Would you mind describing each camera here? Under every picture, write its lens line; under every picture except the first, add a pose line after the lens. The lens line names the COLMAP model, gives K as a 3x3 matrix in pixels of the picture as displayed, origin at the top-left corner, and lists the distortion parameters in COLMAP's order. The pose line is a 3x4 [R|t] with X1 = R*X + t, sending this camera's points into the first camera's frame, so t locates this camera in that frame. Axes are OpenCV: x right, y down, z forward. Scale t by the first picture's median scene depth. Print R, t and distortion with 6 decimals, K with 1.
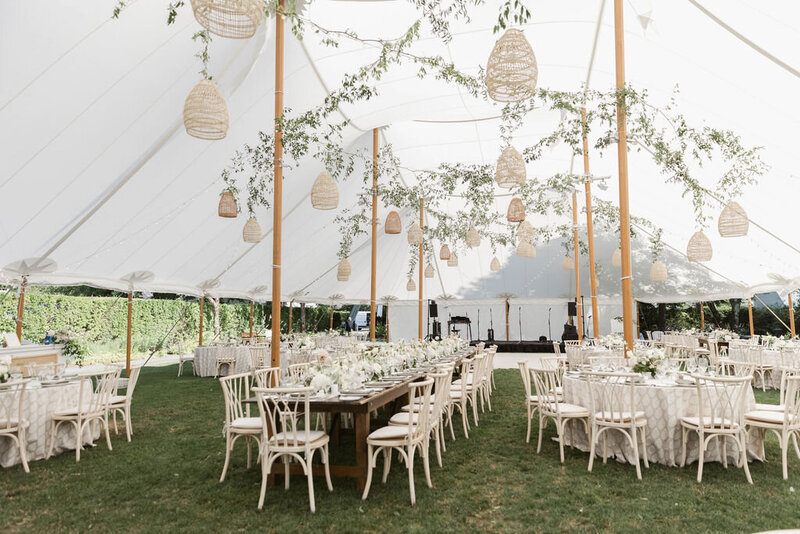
lens RADIAL K [[531.1, 0, 400.0], [0, 531.1, 267.0], [0, 0, 1]] dist [0.031575, -0.021123]
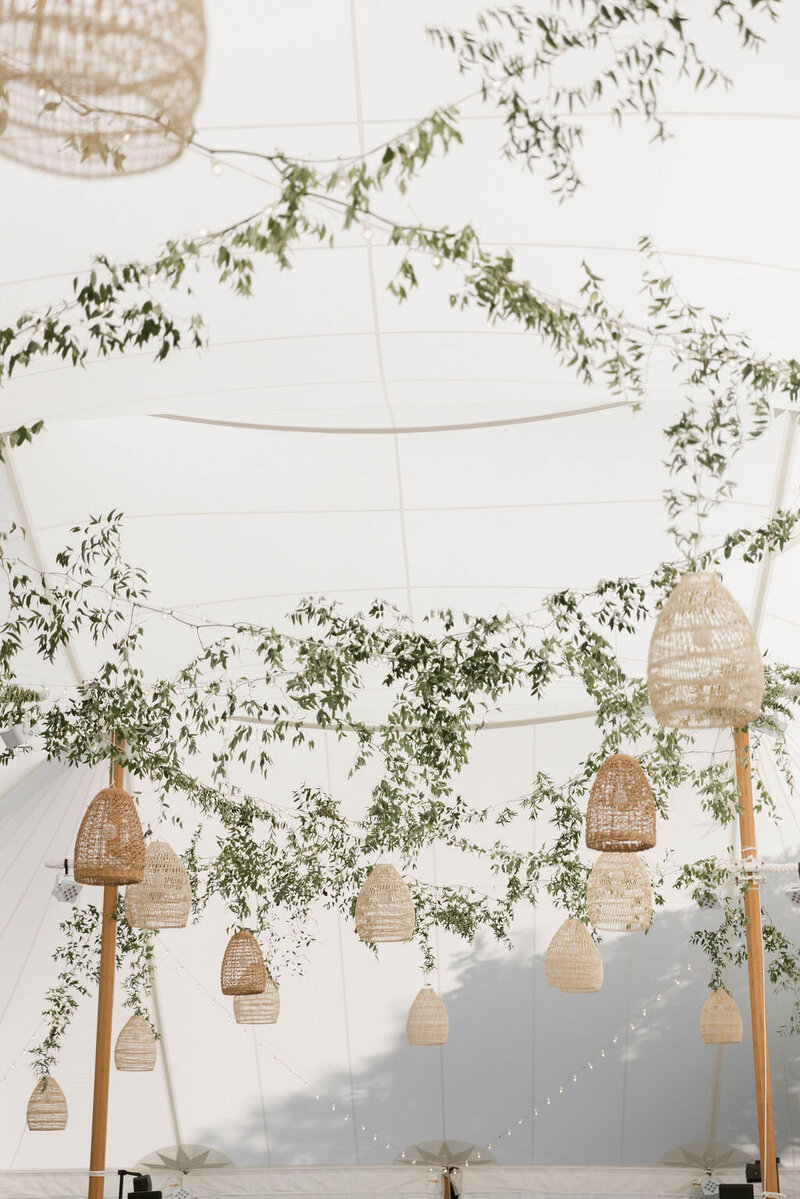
lens RADIAL K [[2331.5, 0, 348.4], [0, 2331.5, 599.1], [0, 0, 1]] dist [0.003087, 0.138755]
pose [[0.979556, 0.053337, 0.193973, -0.108322], [-0.018314, 0.983852, -0.178046, -0.004583], [-0.200337, 0.170853, 0.964715, -0.035451]]
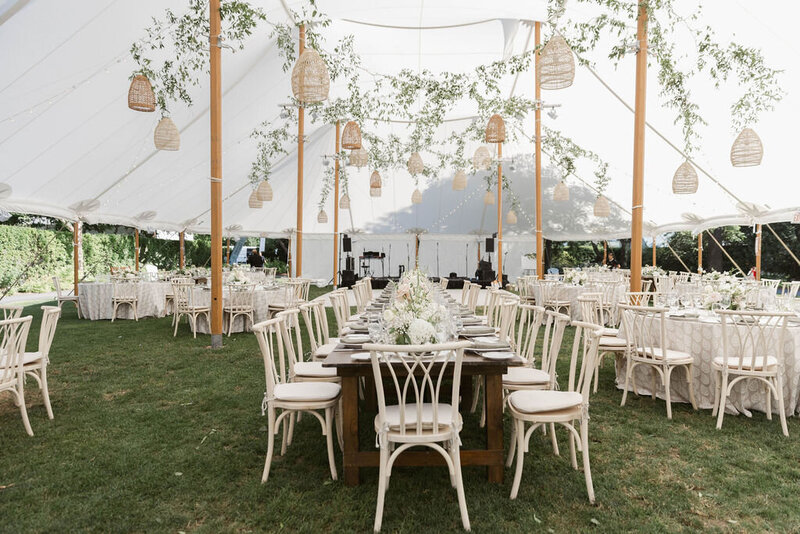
lens RADIAL K [[531.1, 0, 400.0], [0, 531.1, 267.0], [0, 0, 1]] dist [0.031575, -0.021123]
pose [[0.970076, 0.006933, 0.242703, -0.130347], [-0.035170, 0.993062, 0.112209, 0.023459], [-0.240241, -0.117387, 0.963589, 0.140308]]
